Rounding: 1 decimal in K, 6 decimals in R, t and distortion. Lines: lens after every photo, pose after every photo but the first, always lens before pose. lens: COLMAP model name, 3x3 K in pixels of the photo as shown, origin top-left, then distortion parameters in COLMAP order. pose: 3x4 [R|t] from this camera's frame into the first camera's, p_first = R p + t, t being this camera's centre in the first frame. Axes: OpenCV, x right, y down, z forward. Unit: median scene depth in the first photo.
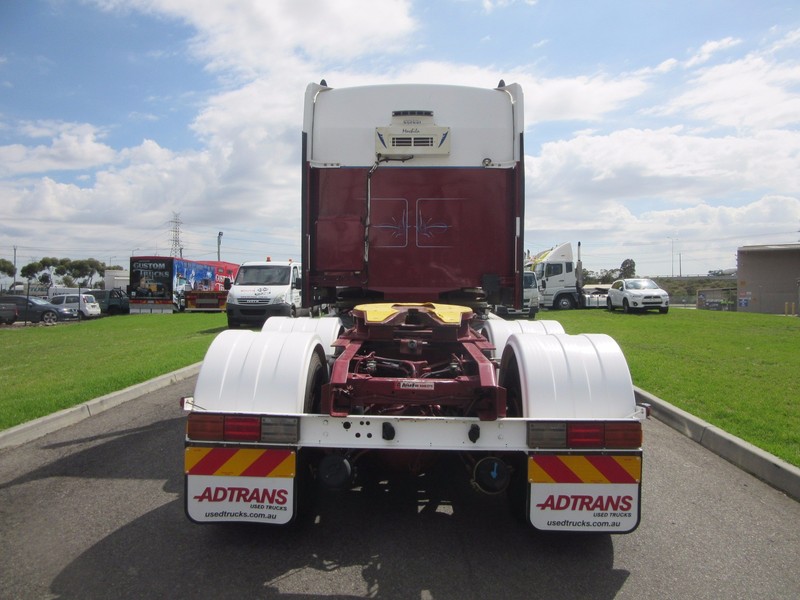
lens RADIAL K [[586.5, 0, 400.0], [0, 586.5, 300.0], [0, 0, 1]] dist [-0.028620, 0.001990]
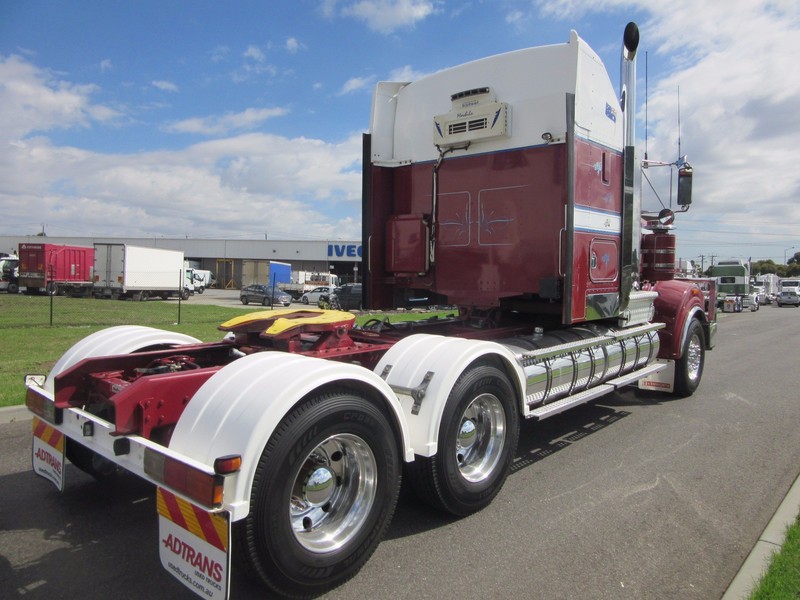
lens RADIAL K [[590.6, 0, 411.2], [0, 590.6, 296.1], [0, 0, 1]] dist [-0.018668, 0.003022]
pose [[0.762848, 0.034308, -0.645667, 0.540925], [-0.029466, 0.999398, 0.018289, -0.028153], [0.645906, 0.005073, 0.763400, 0.267977]]
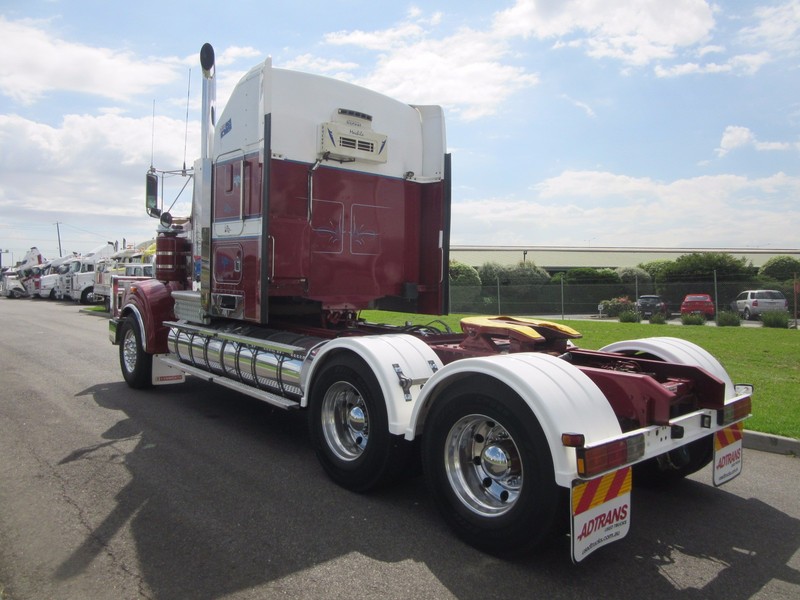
lens RADIAL K [[581.5, 0, 400.0], [0, 581.5, 300.0], [0, 0, 1]] dist [0.010981, 0.003549]
pose [[0.734953, -0.021486, 0.677778, -0.583459], [0.007974, 0.999703, 0.023044, -0.035603], [-0.678071, -0.011532, 0.734906, 0.243696]]
